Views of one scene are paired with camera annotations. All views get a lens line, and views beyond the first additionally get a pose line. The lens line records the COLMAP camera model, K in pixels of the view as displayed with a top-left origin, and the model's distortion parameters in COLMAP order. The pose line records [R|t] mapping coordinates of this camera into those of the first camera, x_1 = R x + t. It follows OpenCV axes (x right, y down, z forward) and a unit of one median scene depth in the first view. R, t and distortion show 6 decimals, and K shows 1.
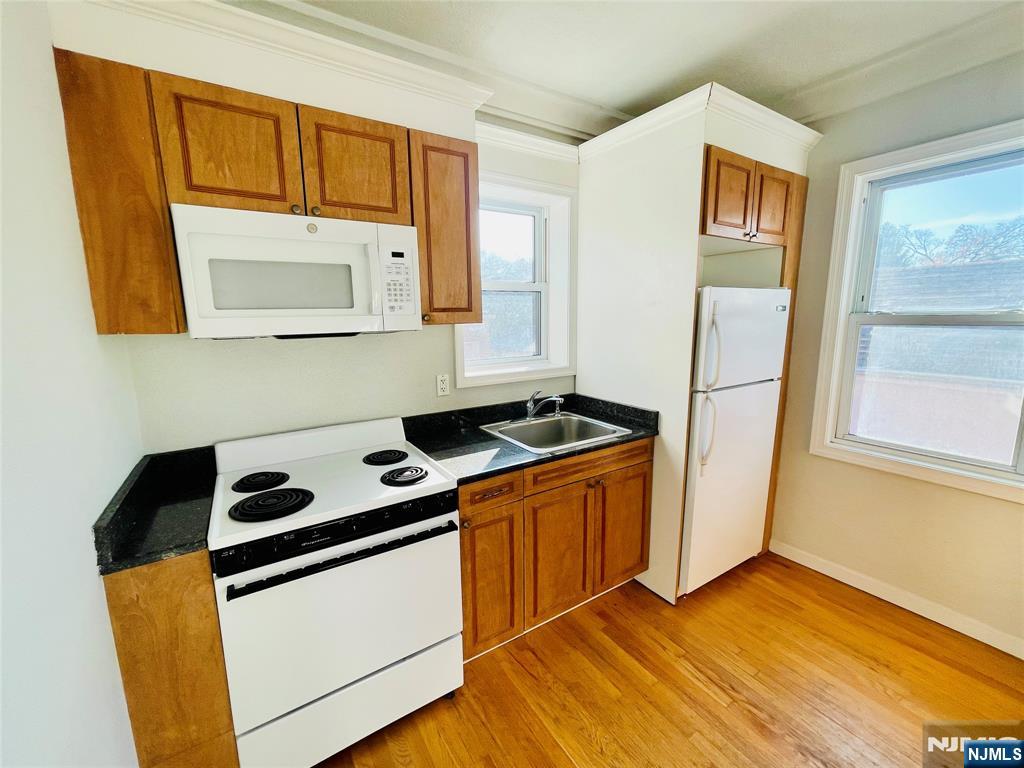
lens RADIAL K [[411.6, 0, 506.8], [0, 411.6, 381.0], [0, 0, 1]] dist [-0.004087, 0.000934]
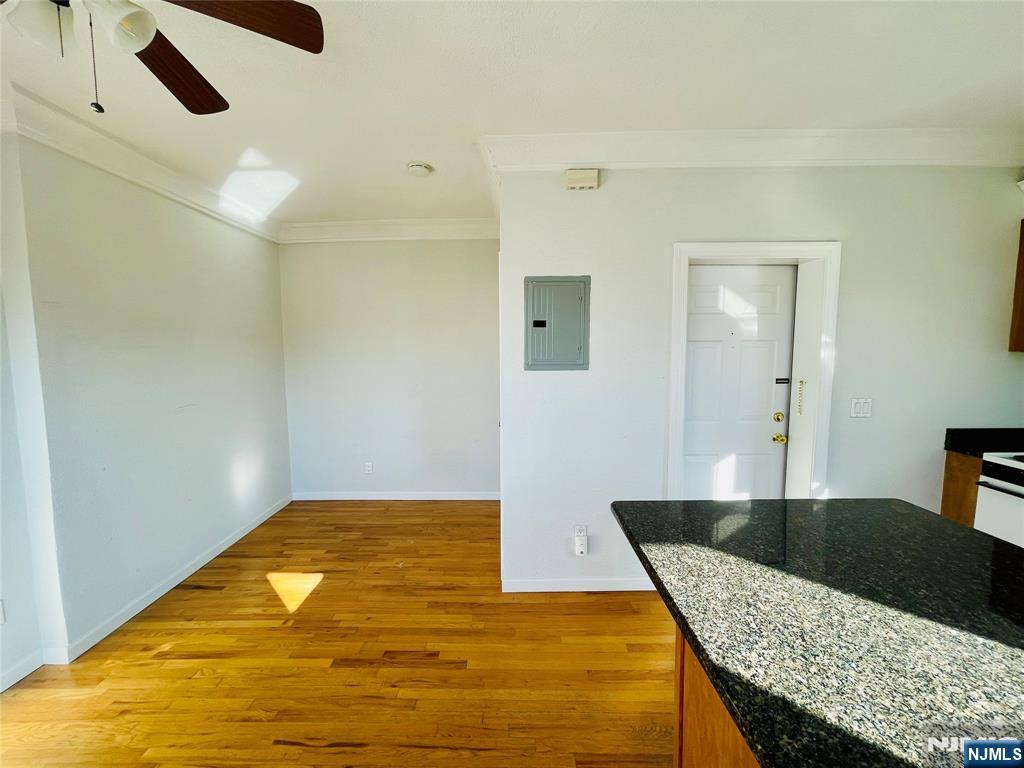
lens RADIAL K [[411.6, 0, 508.5], [0, 411.6, 381.5], [0, 0, 1]] dist [-0.004087, 0.000934]
pose [[-0.548337, 0.088973, -0.831511, 1.445552], [-0.117549, 0.976251, 0.181979, -0.034281], [0.827954, 0.197529, -0.524856, 0.033826]]
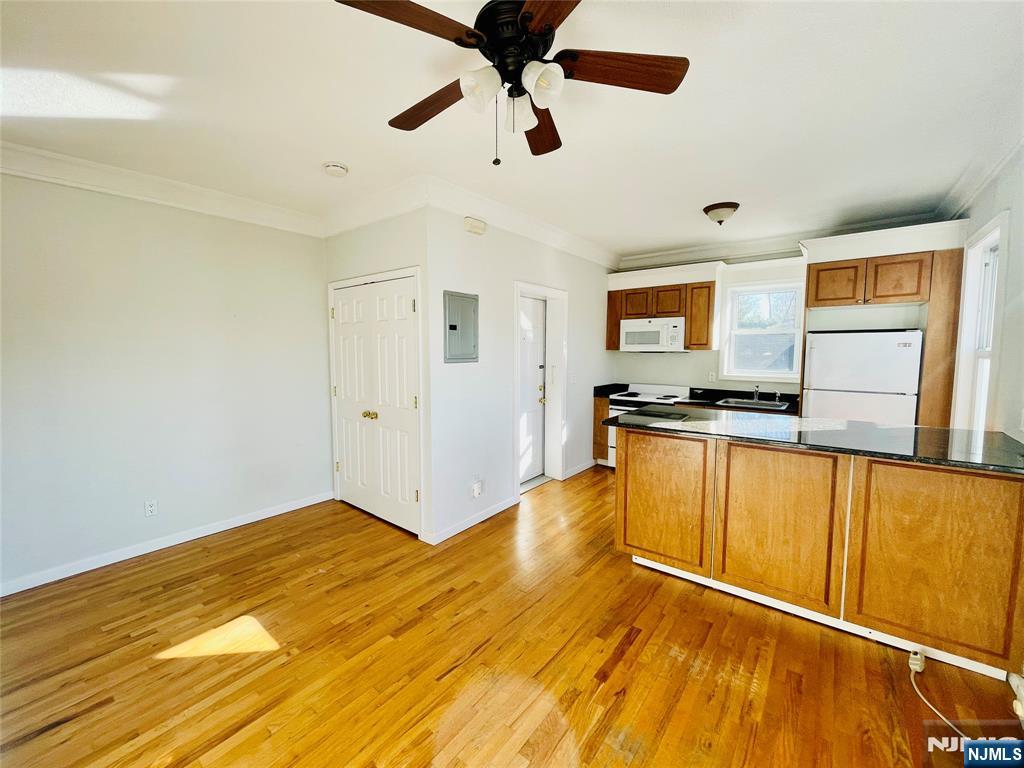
lens RADIAL K [[411.6, 0, 507.9], [0, 411.6, 382.0], [0, 0, 1]] dist [-0.004087, 0.000934]
pose [[0.328300, 0.093102, -0.939974, 2.046263], [-0.155008, 0.986950, 0.043616, 0.142517], [0.931768, 0.131385, 0.338447, -1.035845]]
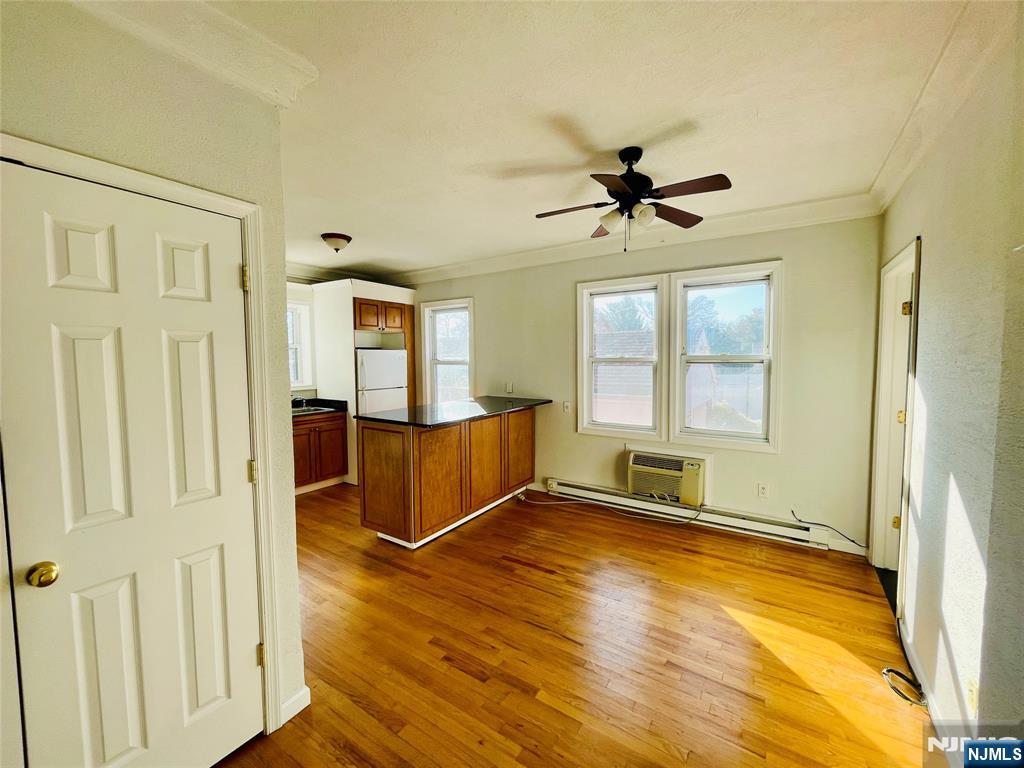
lens RADIAL K [[411.6, 0, 506.0], [0, 411.6, 382.9], [0, 0, 1]] dist [-0.004087, 0.000934]
pose [[0.915809, -0.016610, 0.401271, 0.321550], [0.058202, 0.994086, -0.091684, 0.300542], [-0.397374, 0.107320, 0.911359, -1.884262]]
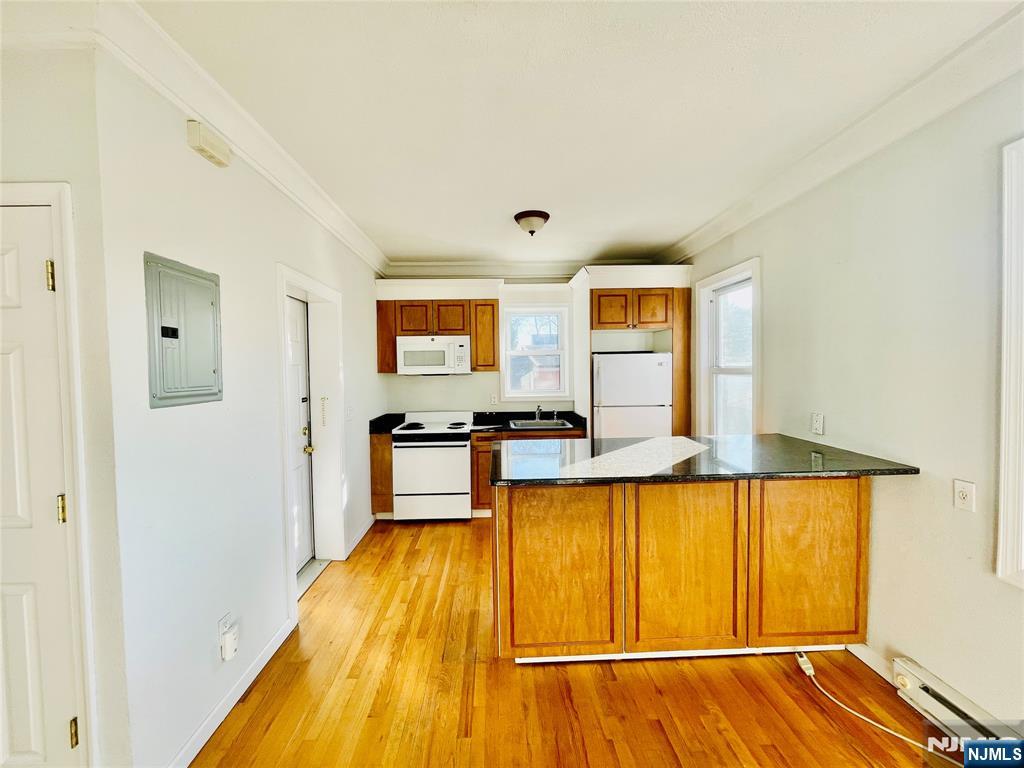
lens RADIAL K [[411.6, 0, 507.0], [0, 411.6, 382.6], [0, 0, 1]] dist [-0.004087, 0.000934]
pose [[0.859868, 0.020950, -0.510087, 1.272699], [-0.080029, 0.992336, -0.094151, 0.151699], [0.504205, 0.121779, 0.854955, -1.048792]]
